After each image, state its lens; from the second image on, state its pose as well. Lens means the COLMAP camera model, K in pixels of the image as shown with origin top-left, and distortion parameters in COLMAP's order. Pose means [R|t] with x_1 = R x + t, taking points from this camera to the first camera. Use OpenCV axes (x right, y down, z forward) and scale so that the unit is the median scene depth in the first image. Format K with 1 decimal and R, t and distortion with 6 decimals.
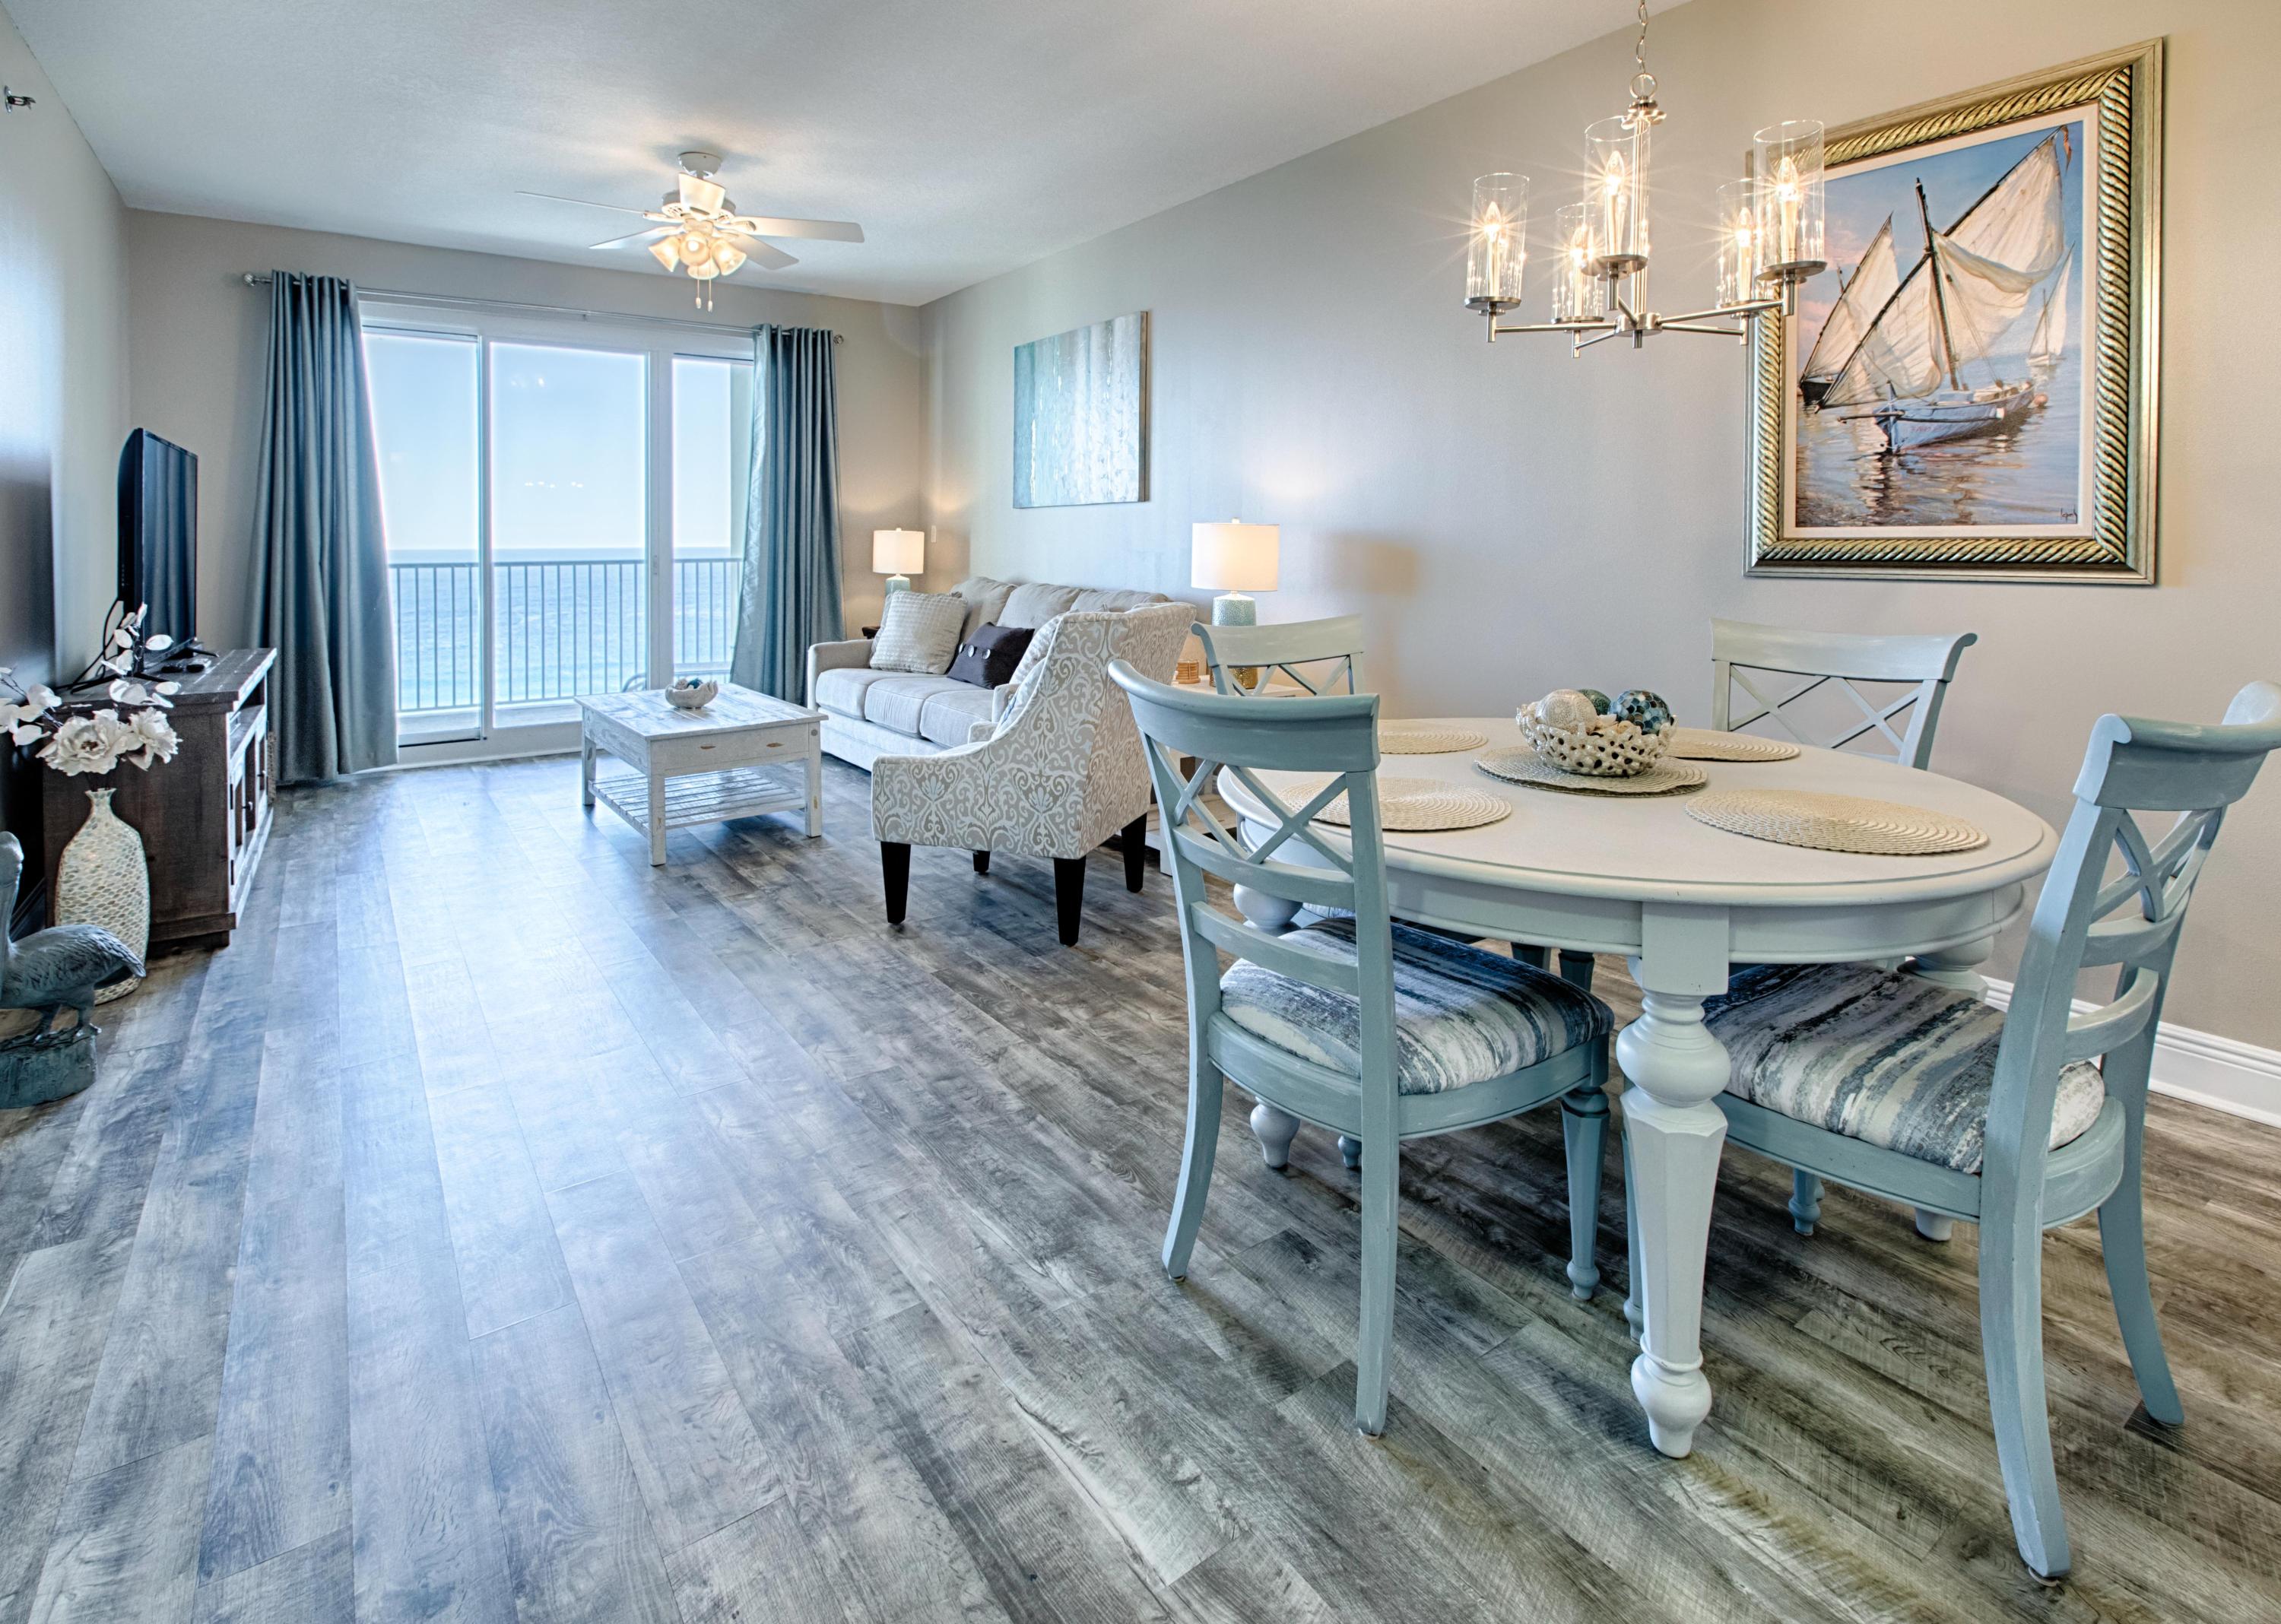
lens RADIAL K [[1032.7, 0, 1053.7], [0, 1032.7, 761.9], [0, 0, 1]] dist [-0.002952, 0.000327]
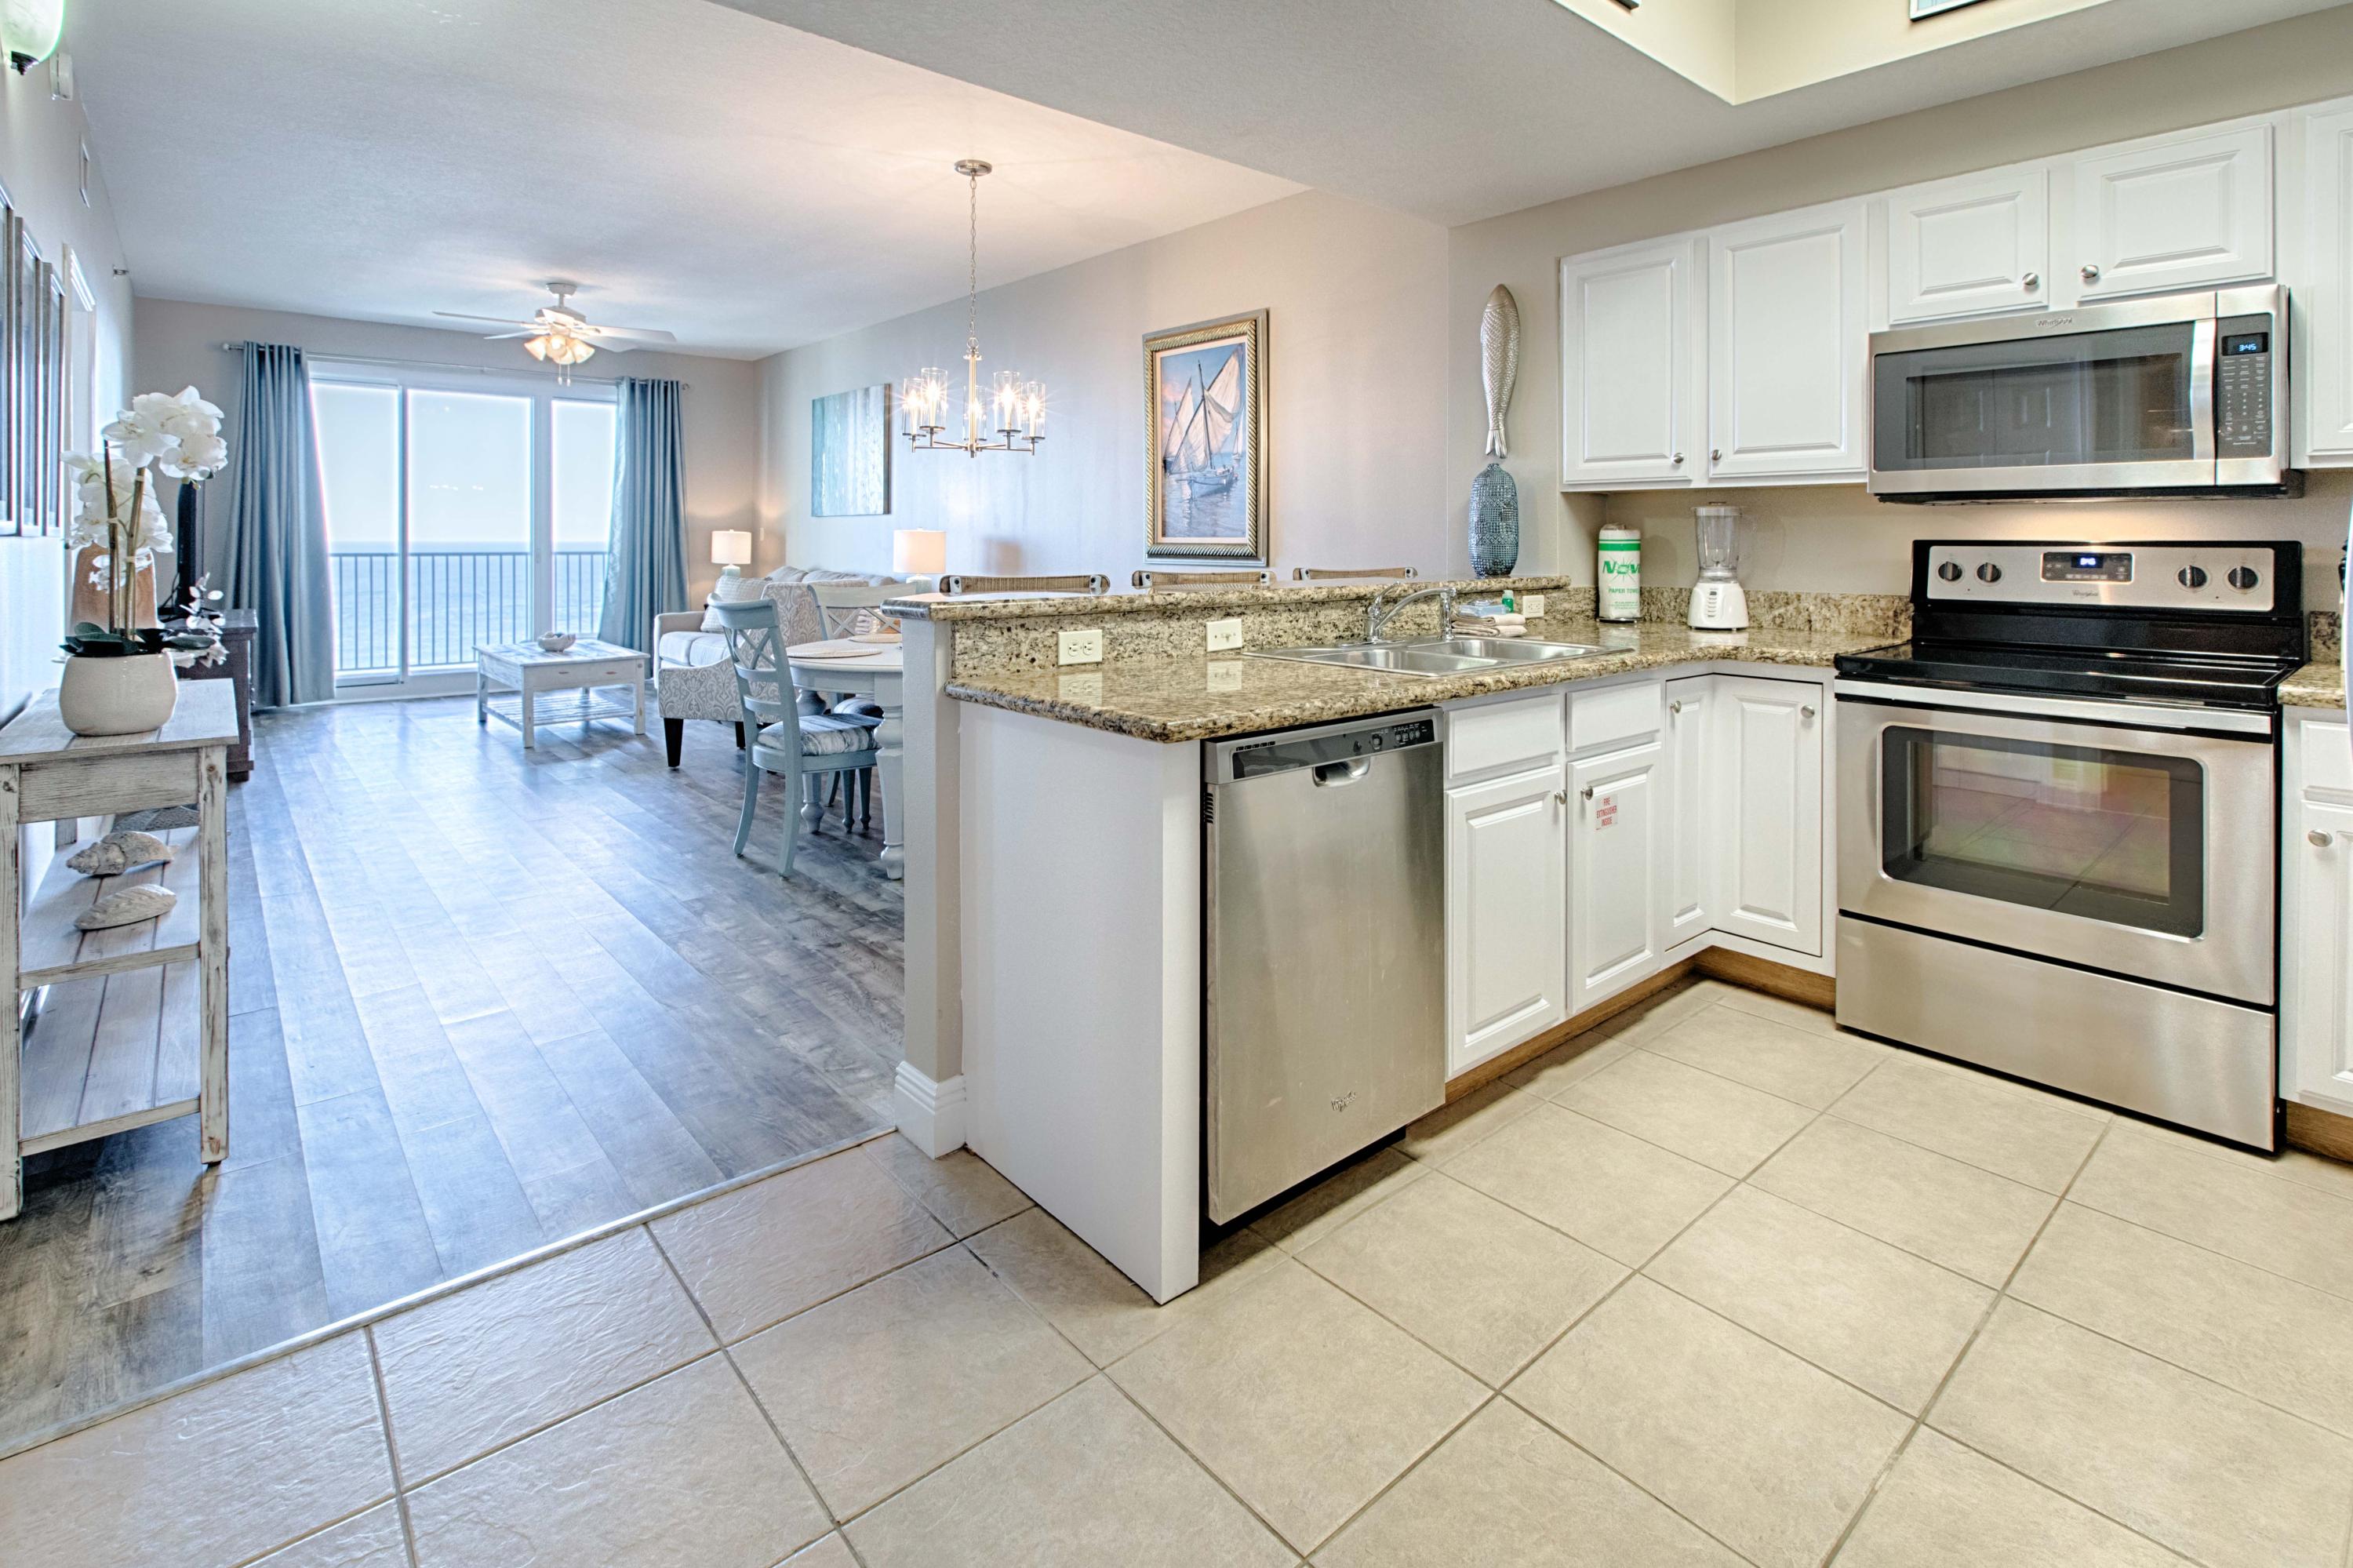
lens RADIAL K [[1102.3, 0, 1118.7], [0, 1102.3, 743.6], [0, 0, 1]] dist [0.002860, 0.000349]
pose [[0.995664, -0.007856, 0.092686, 0.255989], [0.010390, 0.999585, -0.026879, 0.110686], [-0.092437, 0.027726, 0.995332, -0.541445]]
